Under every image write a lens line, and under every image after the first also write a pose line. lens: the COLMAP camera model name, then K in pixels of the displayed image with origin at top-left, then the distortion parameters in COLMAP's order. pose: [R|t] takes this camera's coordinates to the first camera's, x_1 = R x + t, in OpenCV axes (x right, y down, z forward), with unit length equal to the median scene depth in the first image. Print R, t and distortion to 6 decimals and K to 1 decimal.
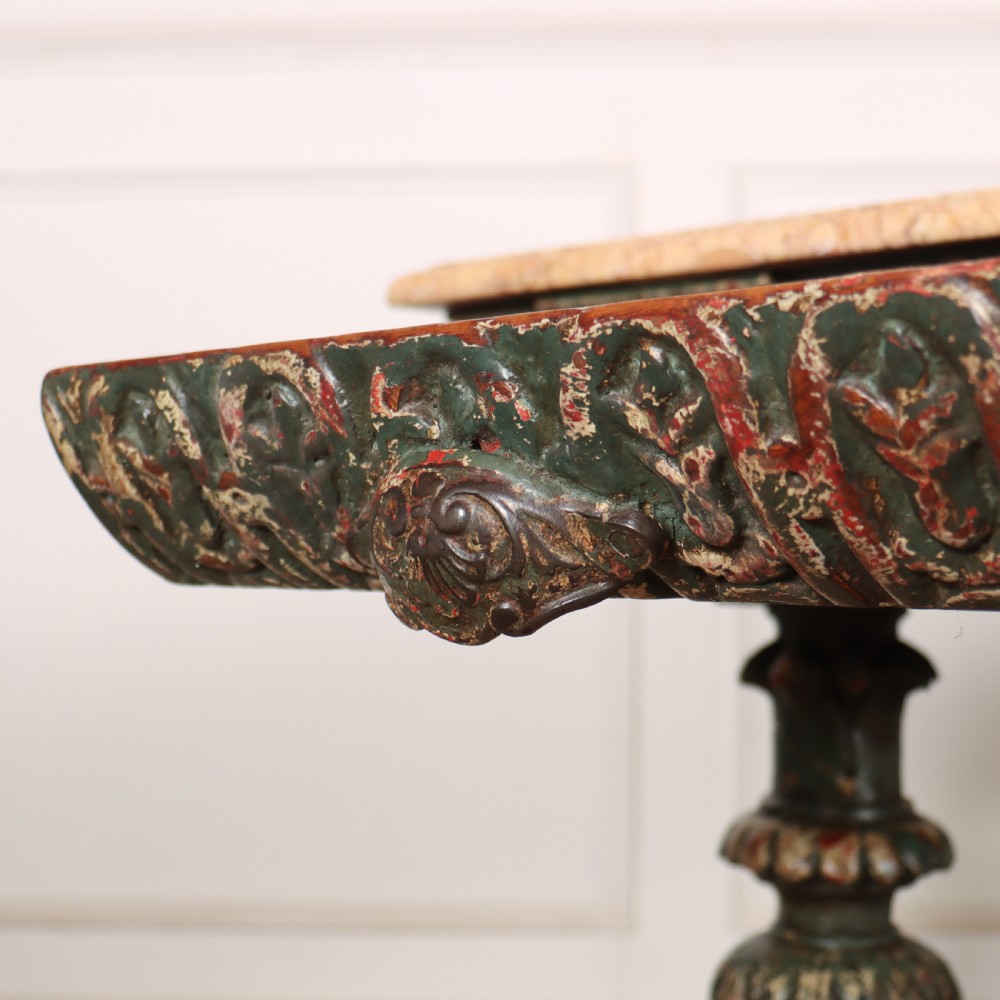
lens RADIAL K [[1597.4, 0, 376.5], [0, 1597.4, 647.5], [0, 0, 1]] dist [-0.165472, 0.116473]
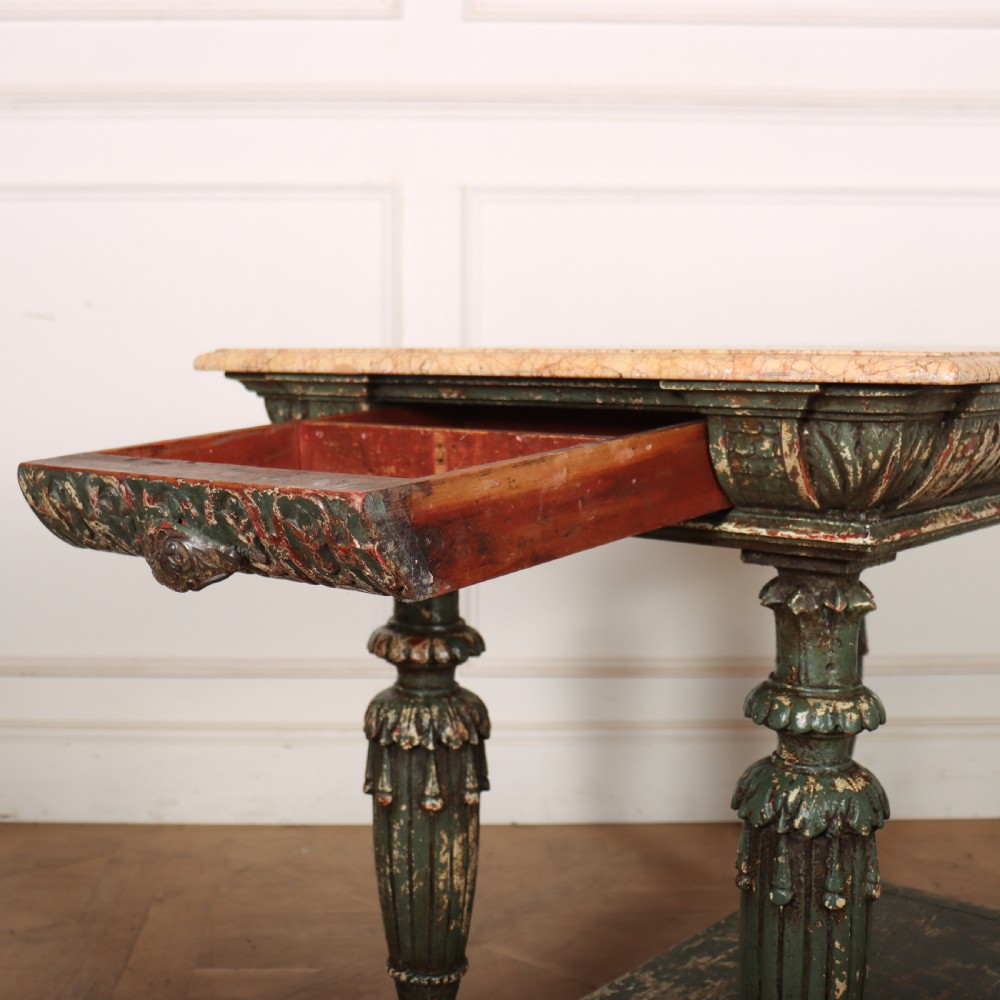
lens RADIAL K [[1483.9, 0, 411.2], [0, 1483.9, 498.5], [0, 0, 1]] dist [-0.128904, 0.155222]
pose [[0.998328, -0.000651, 0.057806, 0.304362], [-0.003614, 0.997278, 0.073647, -0.345387], [-0.057697, -0.073732, 0.995608, -1.500896]]
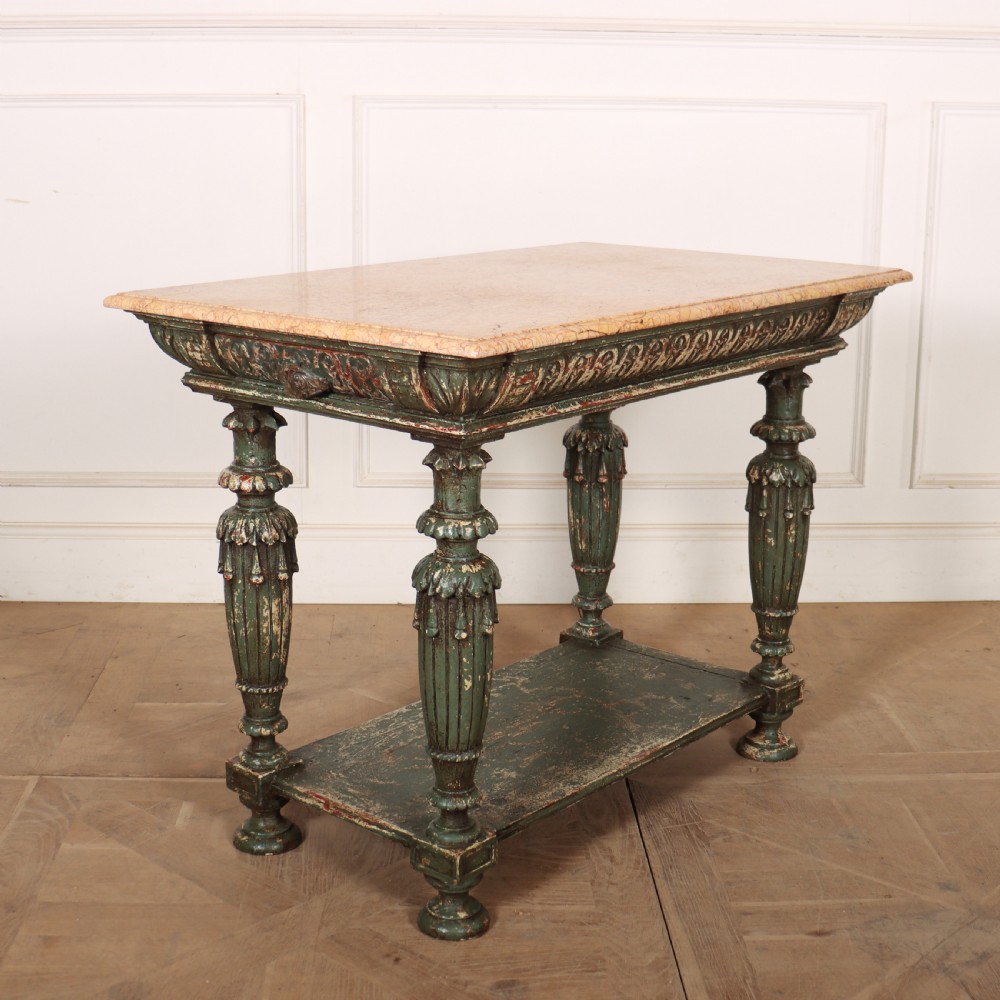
lens RADIAL K [[1654.2, 0, 479.6], [0, 1654.2, 473.8], [0, 0, 1]] dist [-0.171509, 0.070756]
pose [[0.997496, -0.002804, 0.070662, 0.919715], [-0.011275, 0.980125, 0.198059, -0.963422], [-0.069813, -0.198360, 0.977640, -3.992792]]
